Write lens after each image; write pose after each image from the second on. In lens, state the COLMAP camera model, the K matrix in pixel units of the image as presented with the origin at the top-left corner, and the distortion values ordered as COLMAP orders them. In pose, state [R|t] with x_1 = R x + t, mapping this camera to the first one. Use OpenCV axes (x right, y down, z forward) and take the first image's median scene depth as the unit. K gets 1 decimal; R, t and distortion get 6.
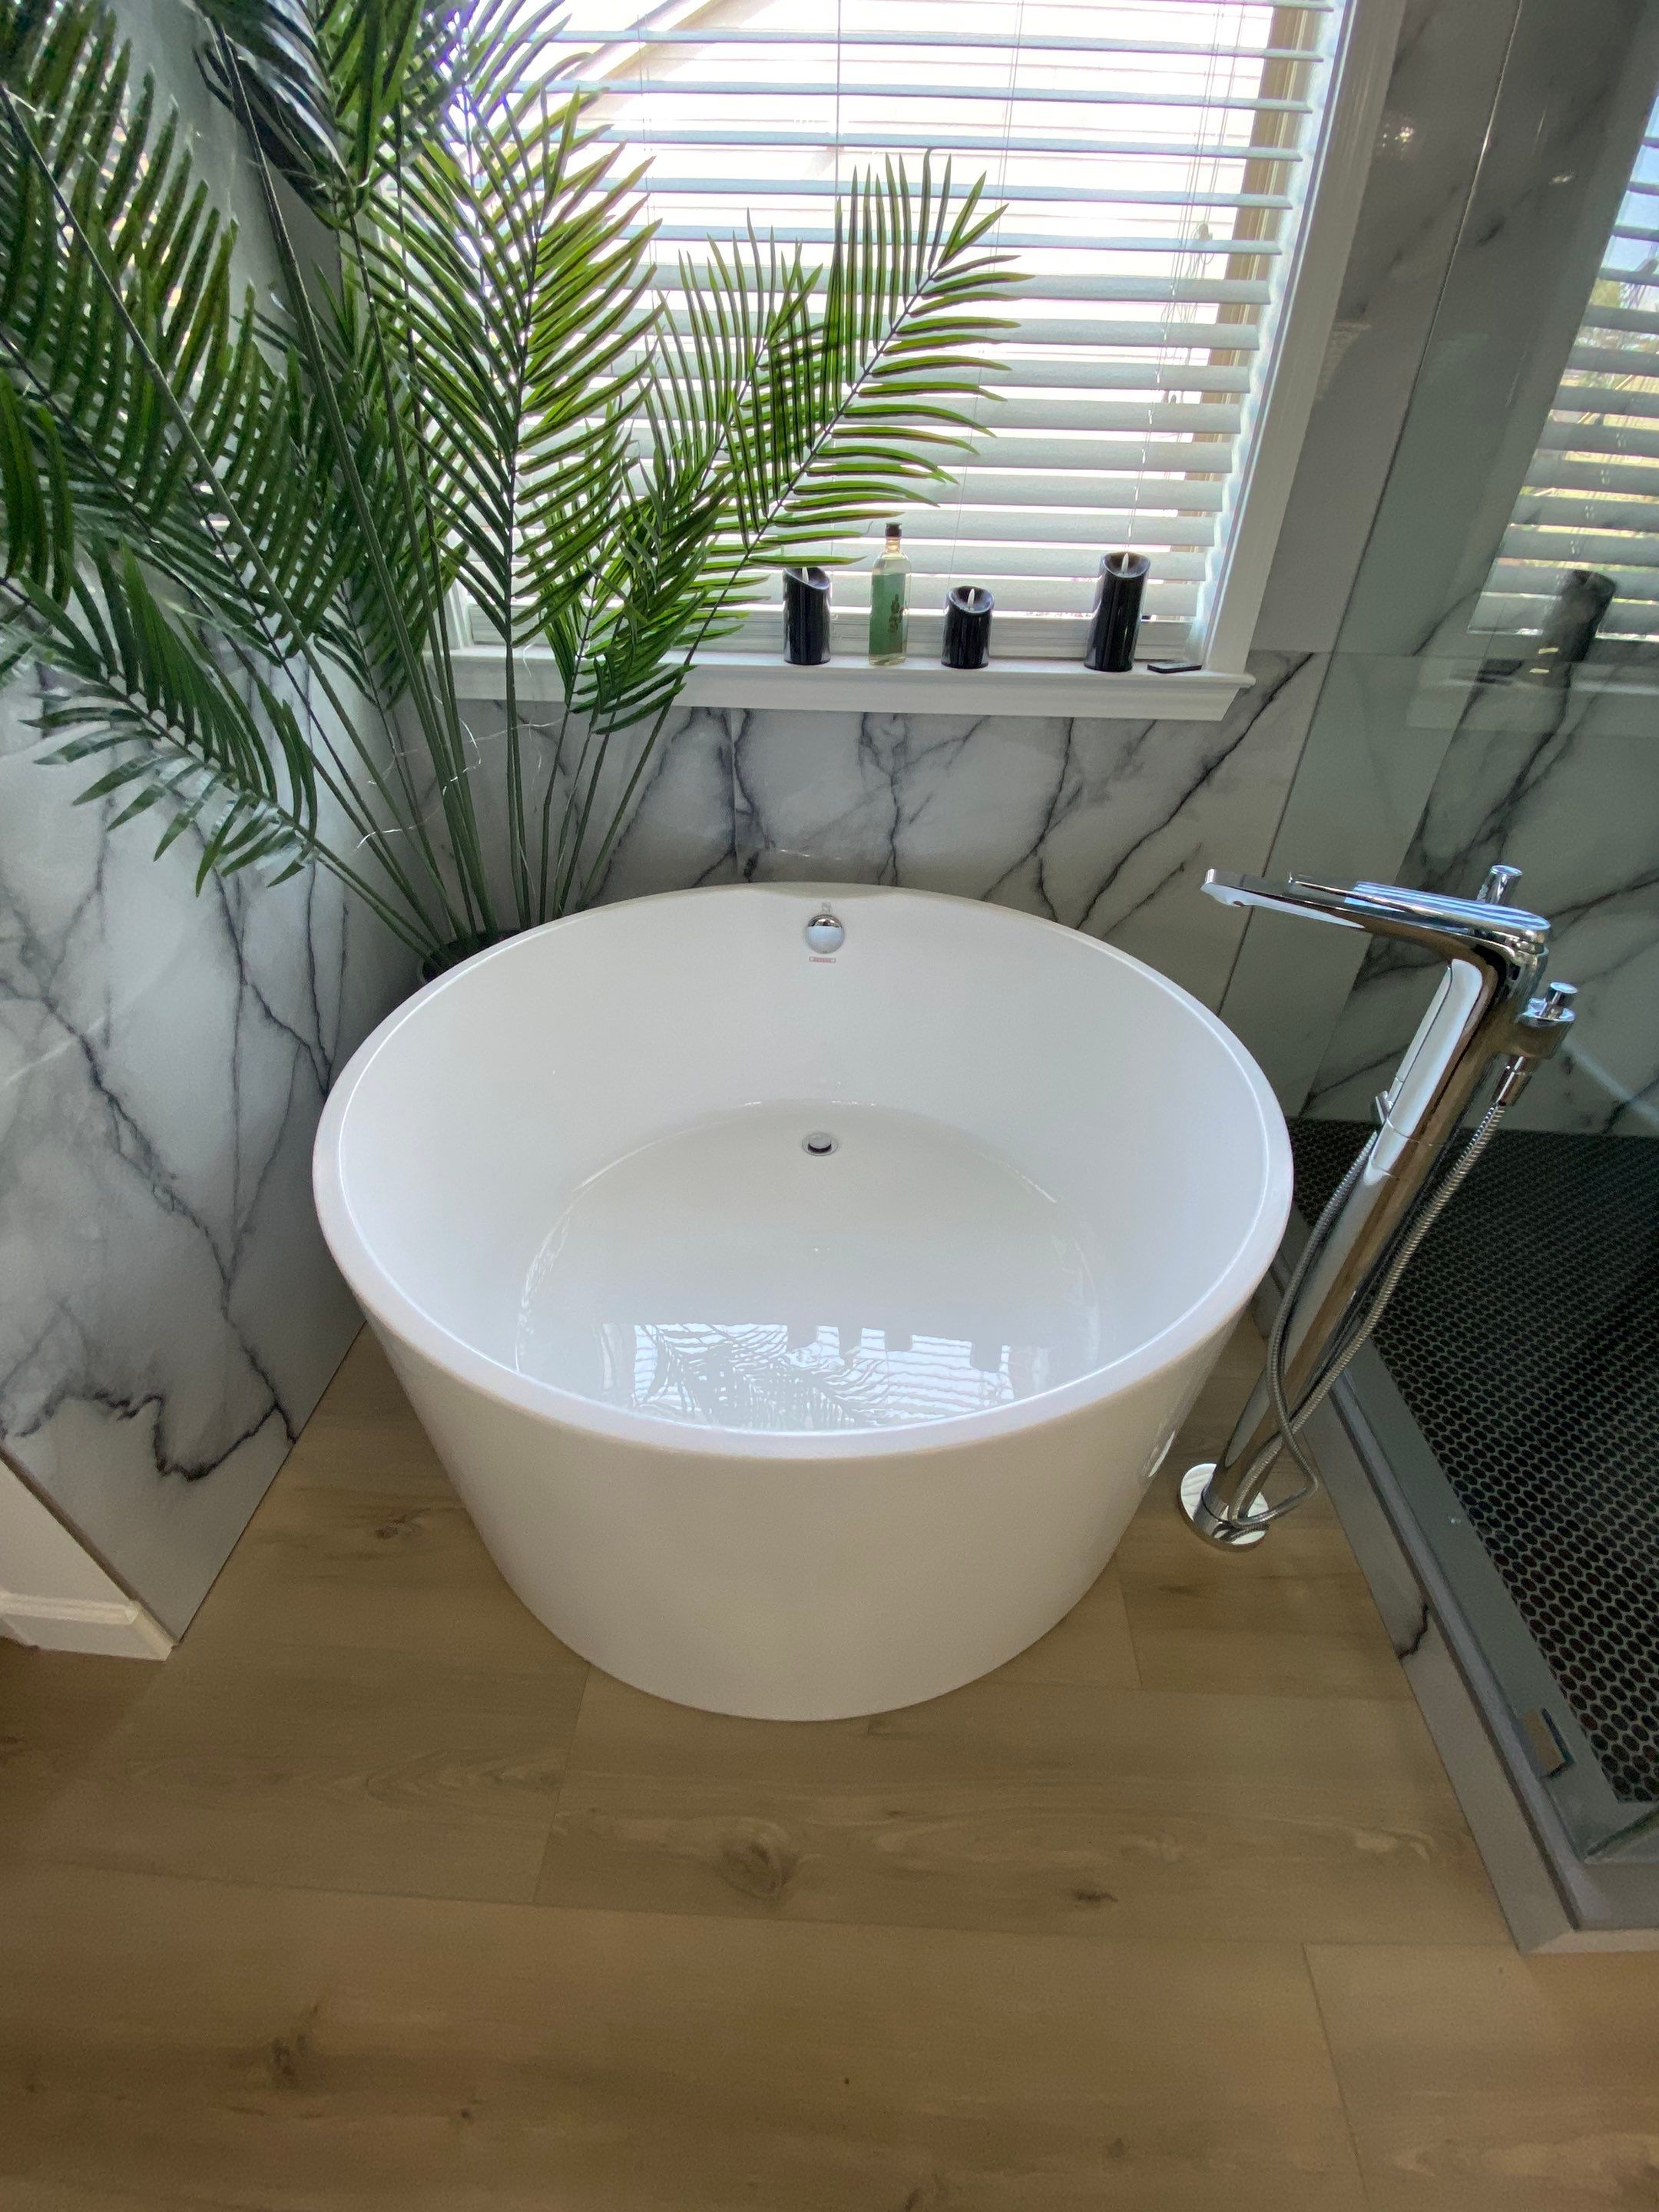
lens RADIAL K [[878.2, 0, 823.9], [0, 878.2, 1103.9], [0, 0, 1]] dist [-0.003439, -0.000455]
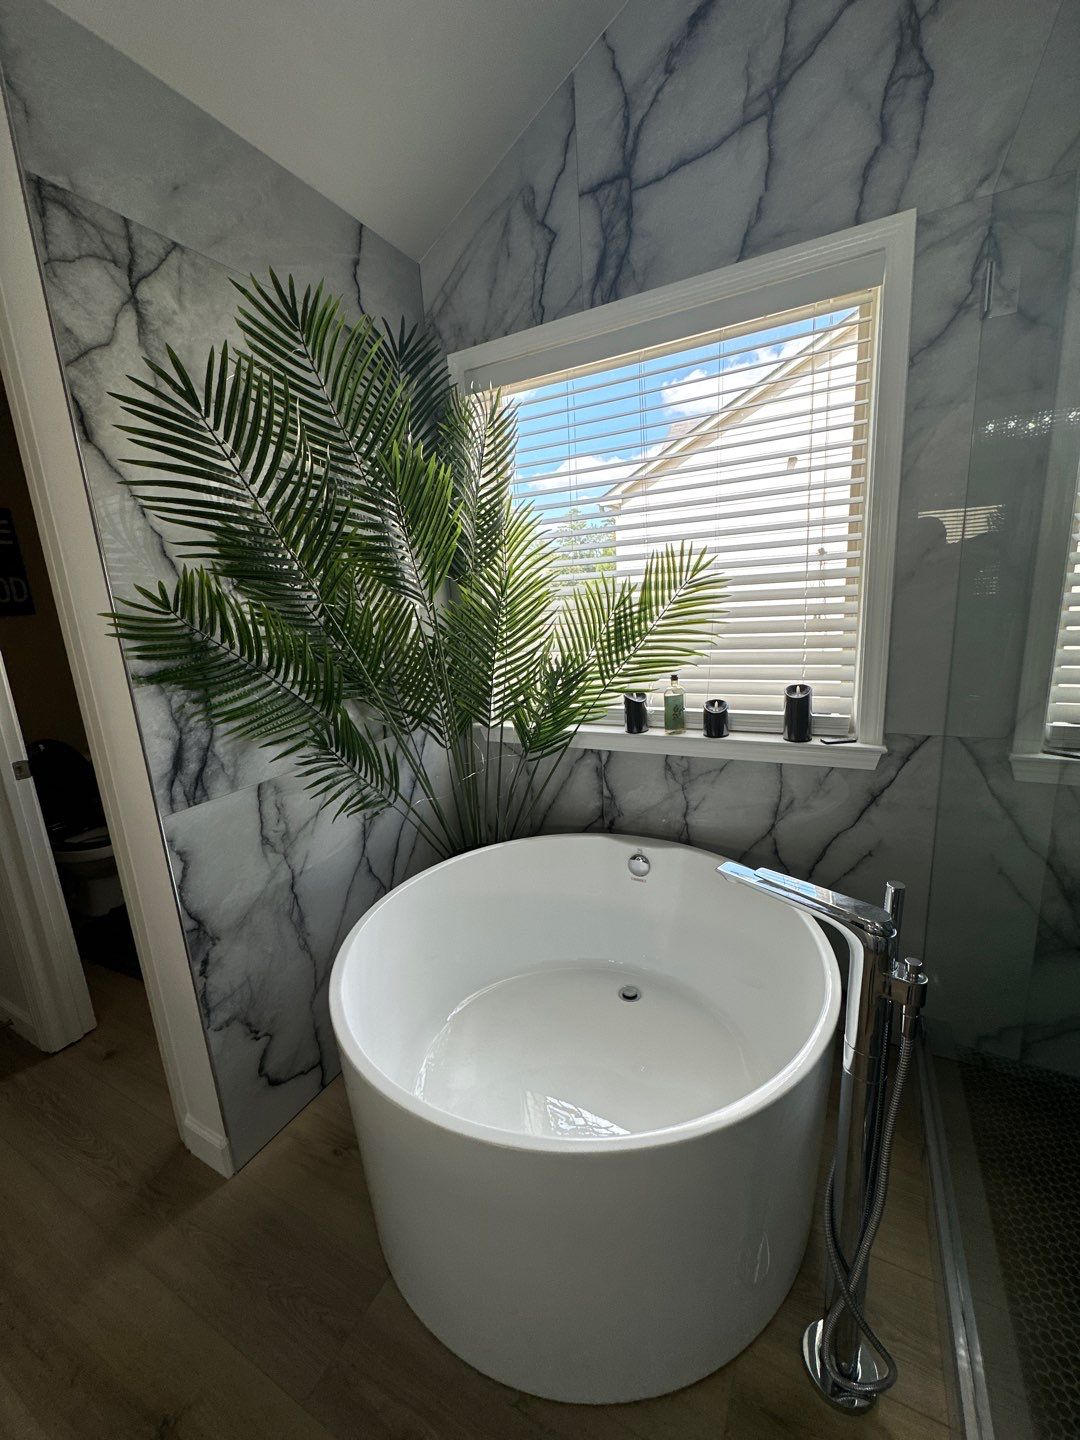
lens RADIAL K [[571.7, 0, 542.1], [0, 571.7, 719.2], [0, 0, 1]] dist [-0.003439, -0.000455]
pose [[0.899356, 0.020856, -0.436720, 0.393173], [-0.191688, 0.916553, -0.350979, -0.023335], [0.392957, 0.399369, 0.828305, -0.211050]]
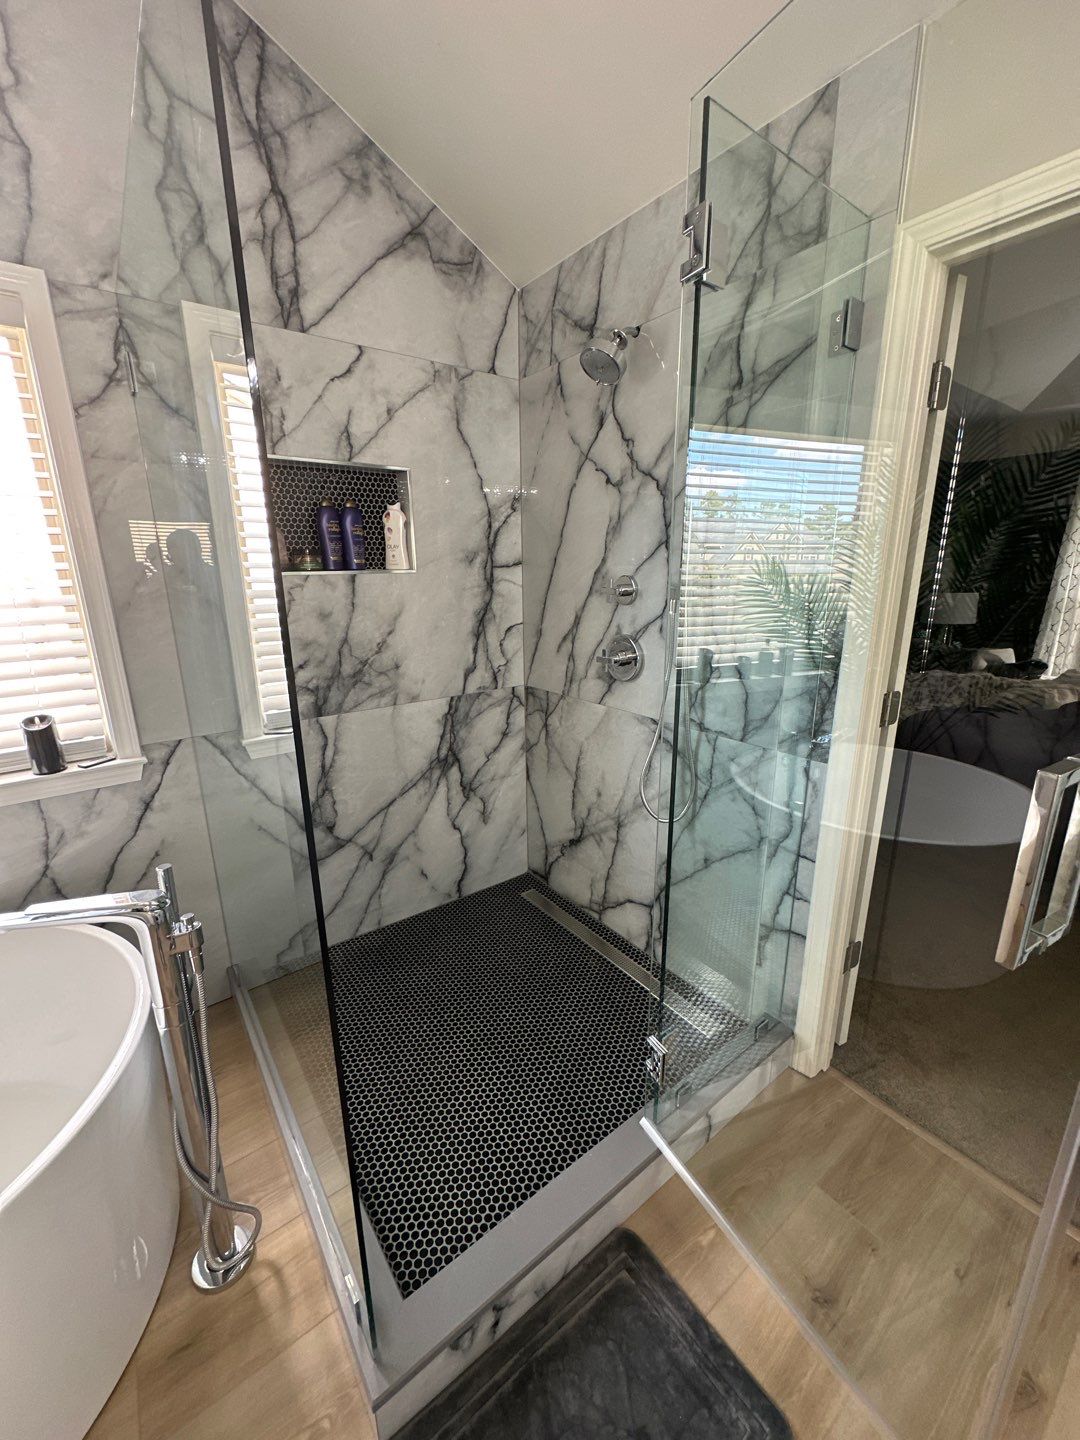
lens RADIAL K [[571.7, 0, 537.5], [0, 571.7, 720.5], [0, 0, 1]] dist [-0.003439, -0.000455]
pose [[0.773866, -0.189383, 0.604372, 0.439013], [0.393951, 0.891117, -0.225197, 0.054984], [-0.495918, 0.412365, 0.764213, -0.419144]]
